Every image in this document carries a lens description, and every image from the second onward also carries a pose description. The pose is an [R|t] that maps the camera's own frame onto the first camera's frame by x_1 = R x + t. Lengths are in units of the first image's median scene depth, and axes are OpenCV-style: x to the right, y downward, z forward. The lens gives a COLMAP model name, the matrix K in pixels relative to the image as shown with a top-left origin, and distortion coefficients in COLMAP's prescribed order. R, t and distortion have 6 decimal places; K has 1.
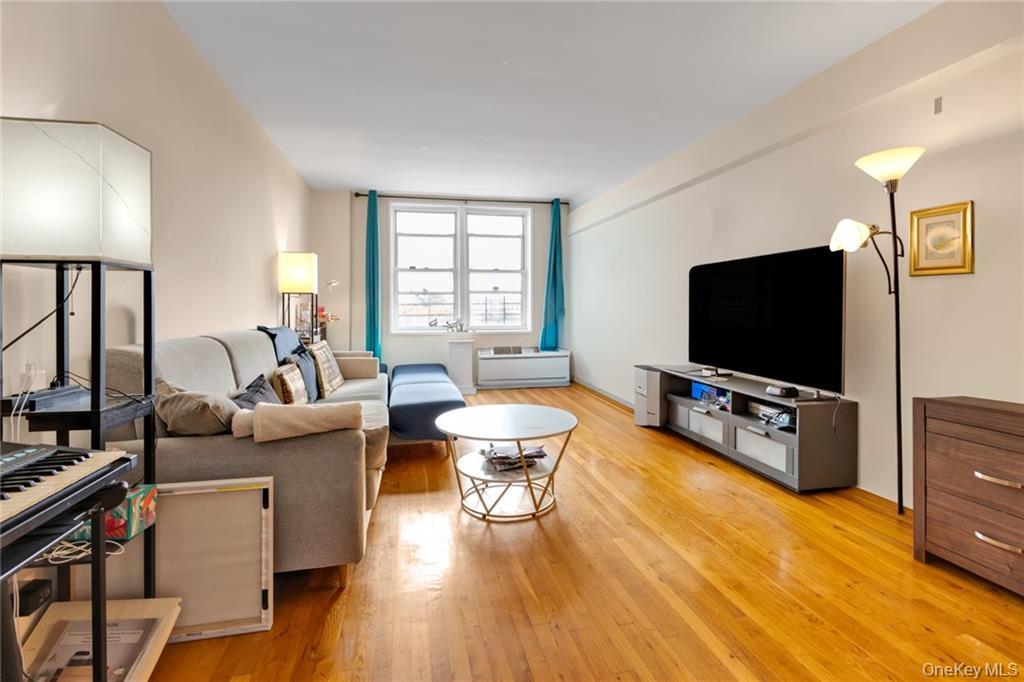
lens RADIAL K [[496.8, 0, 507.7], [0, 496.8, 315.2], [0, 0, 1]] dist [0.003426, 0.000598]
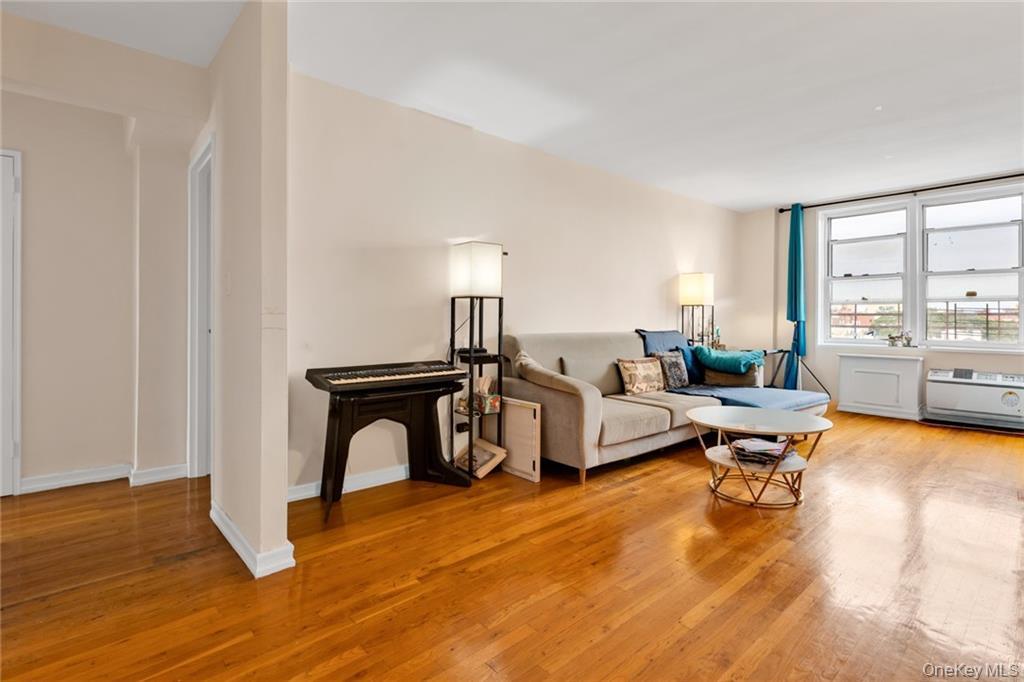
lens RADIAL K [[496.8, 0, 507.7], [0, 496.8, 315.2], [0, 0, 1]] dist [0.003426, 0.000598]
pose [[0.468721, 0.001110, -0.883346, 0.367214], [-0.020064, 0.999755, -0.009390, 0.000986], [0.883119, 0.022125, 0.468628, -0.003998]]
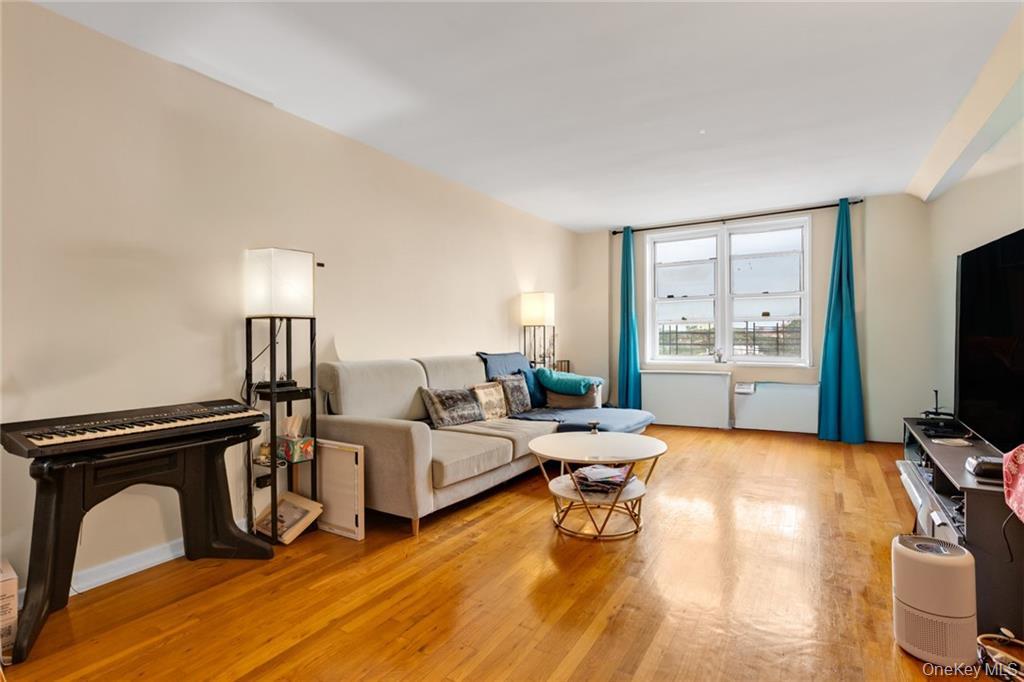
lens RADIAL K [[505.6, 0, 507.4], [0, 505.6, 342.1], [0, 0, 1]] dist [0.000986, 0.000226]
pose [[0.710671, 0.002583, -0.703519, 0.314660], [-0.004564, 0.999989, -0.000938, -0.002644], [0.703509, 0.003877, 0.710675, 0.055533]]
